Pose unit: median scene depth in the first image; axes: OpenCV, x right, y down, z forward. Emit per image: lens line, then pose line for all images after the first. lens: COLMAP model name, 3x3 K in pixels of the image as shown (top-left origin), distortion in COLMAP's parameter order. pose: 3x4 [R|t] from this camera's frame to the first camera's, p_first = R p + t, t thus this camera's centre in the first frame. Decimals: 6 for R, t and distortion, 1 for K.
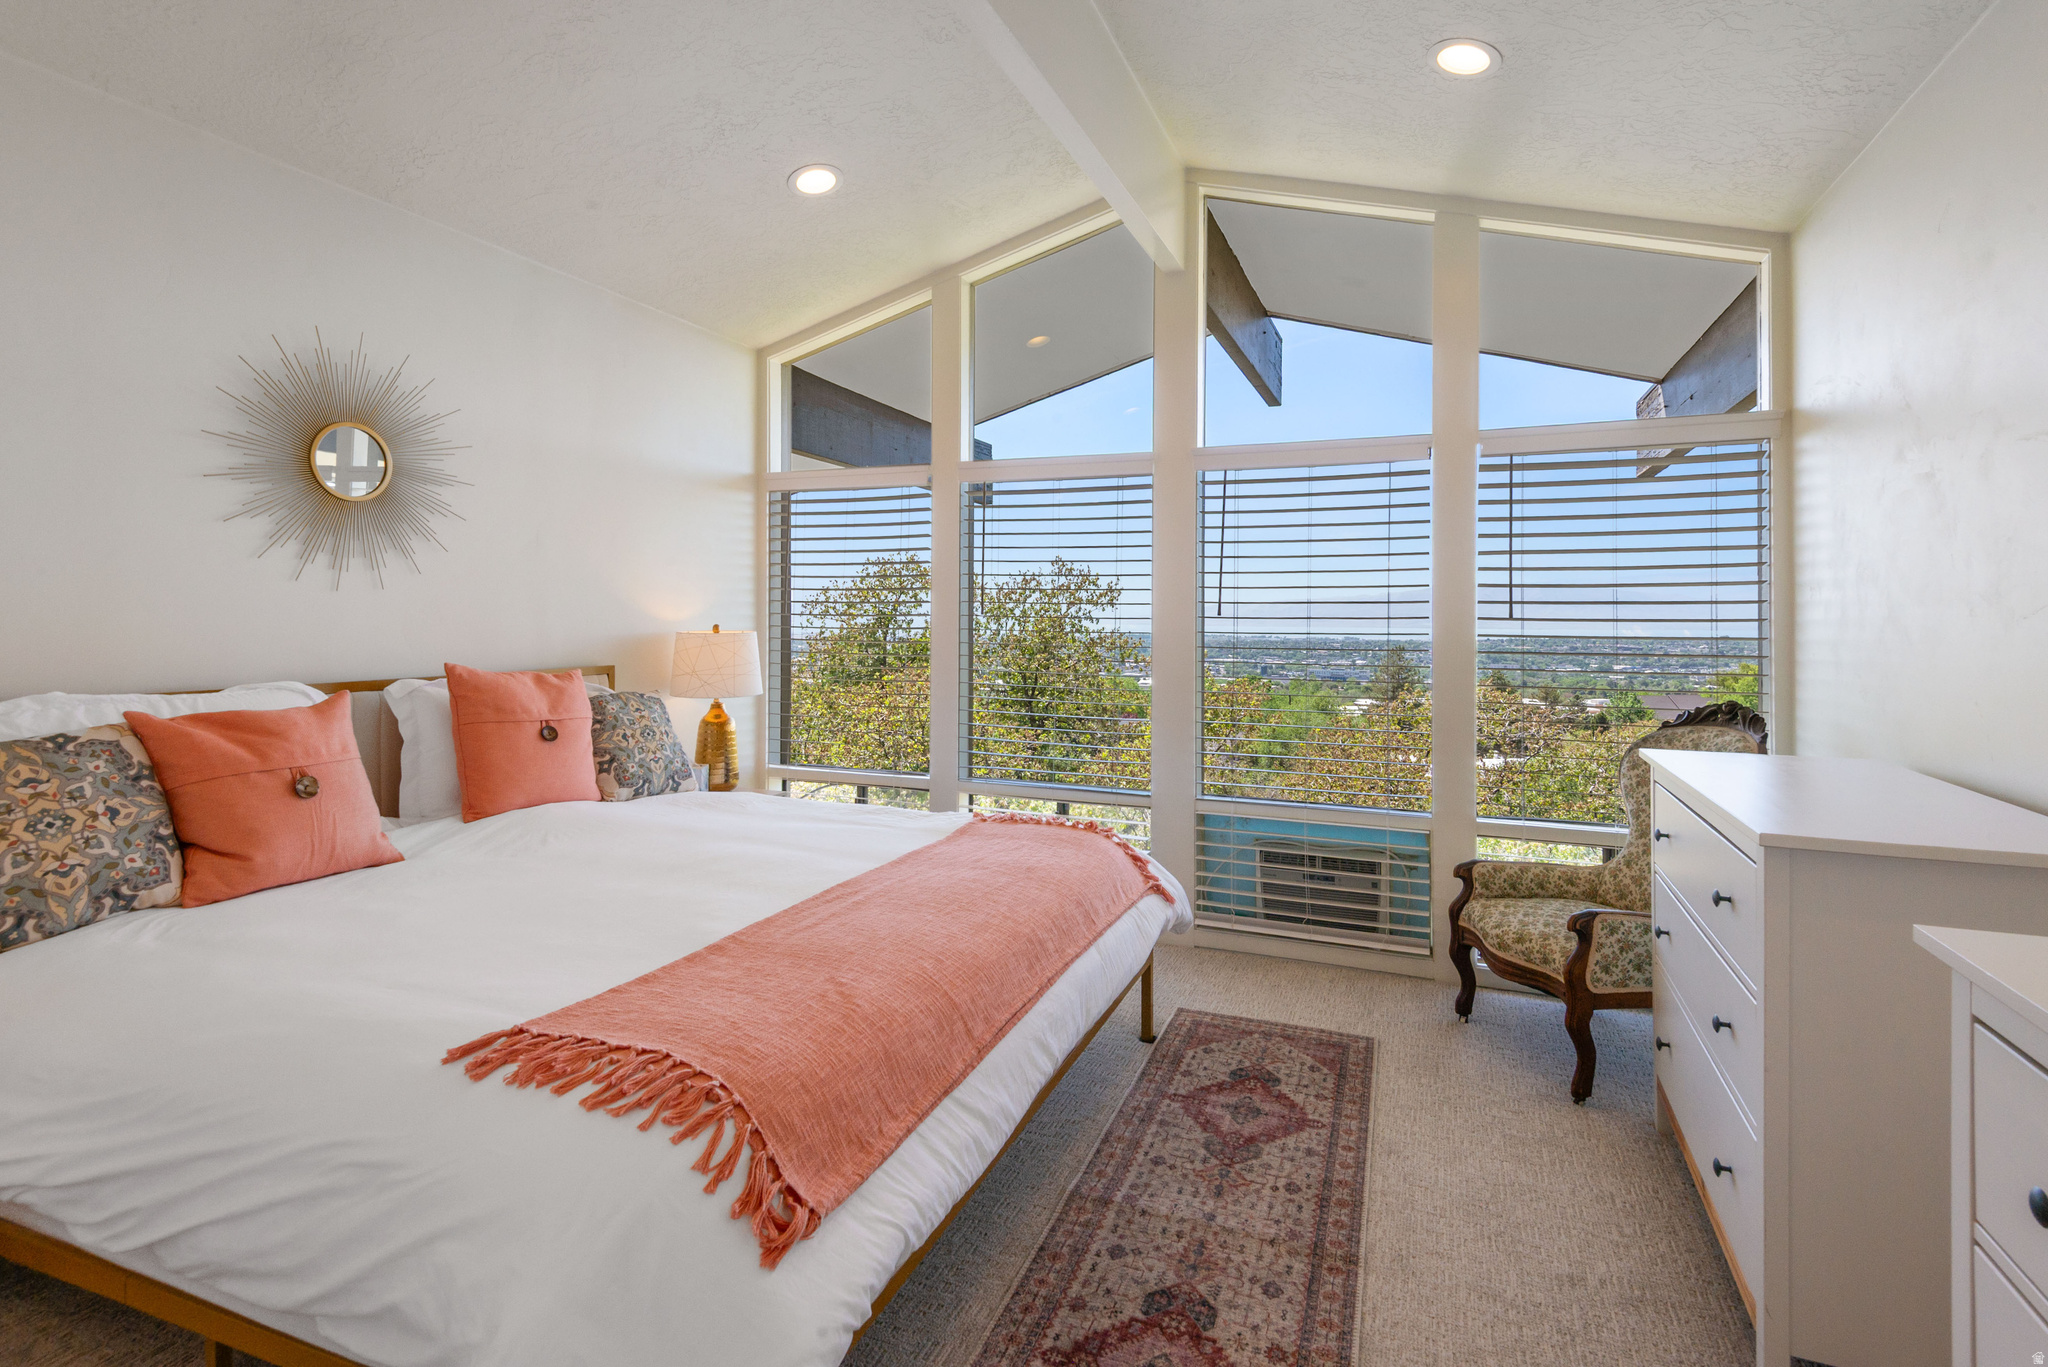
lens RADIAL K [[943.6, 0, 1034.4], [0, 943.6, 624.9], [0, 0, 1]] dist [0.014809, -0.003129]
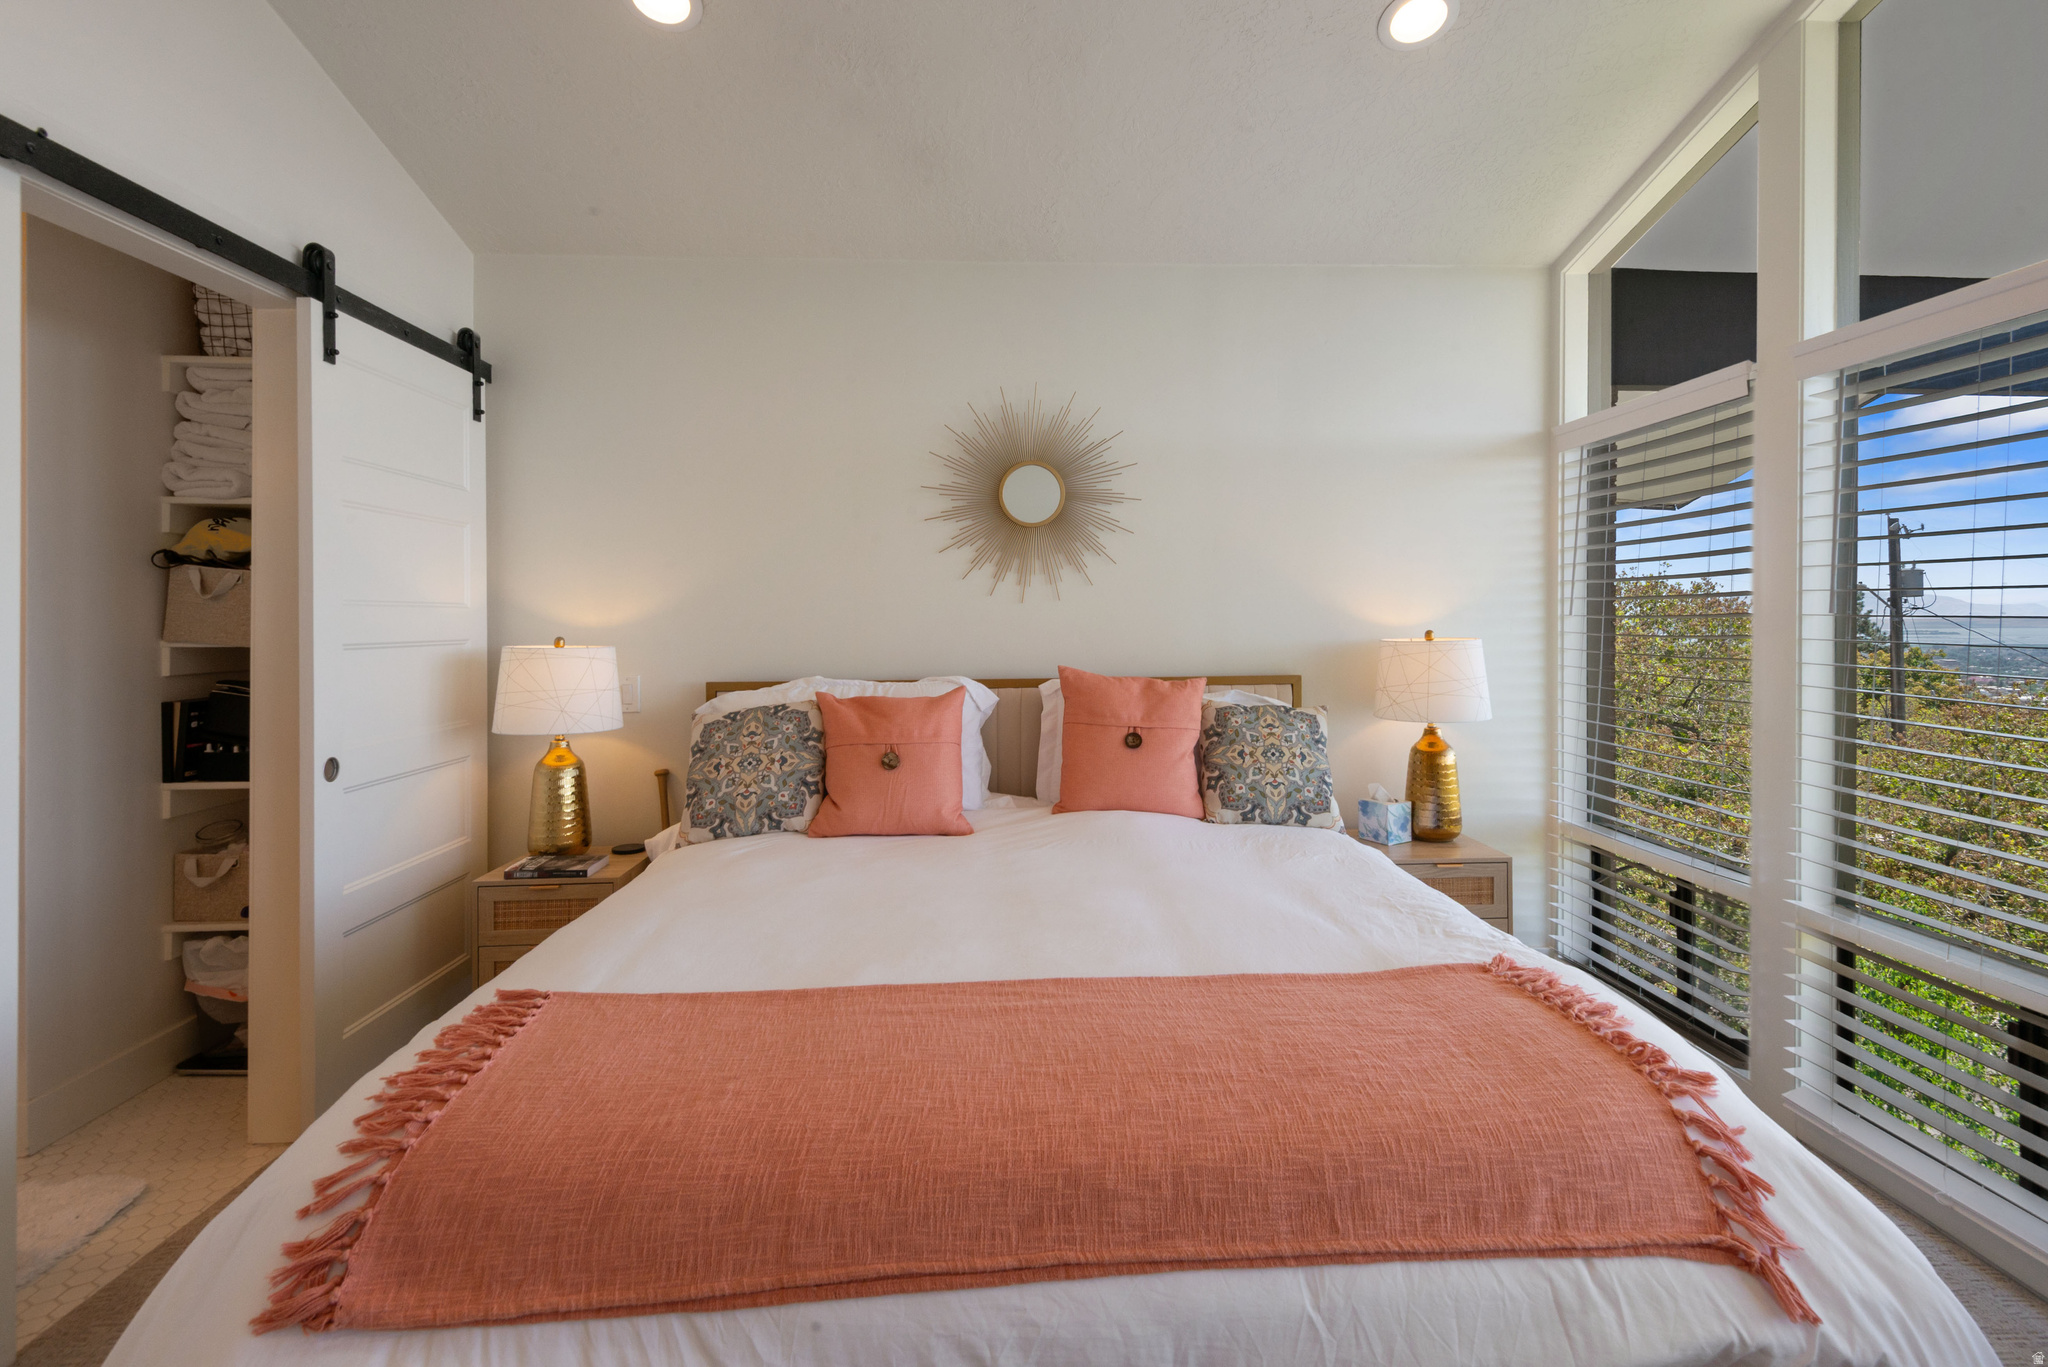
lens RADIAL K [[943.6, 0, 1037.4], [0, 943.6, 625.1], [0, 0, 1]] dist [0.014809, -0.003129]
pose [[0.435589, -0.006730, -0.900120, 0.350105], [0.002480, 0.999977, -0.006277, -0.000233], [0.900142, 0.000502, 0.435596, 0.502382]]
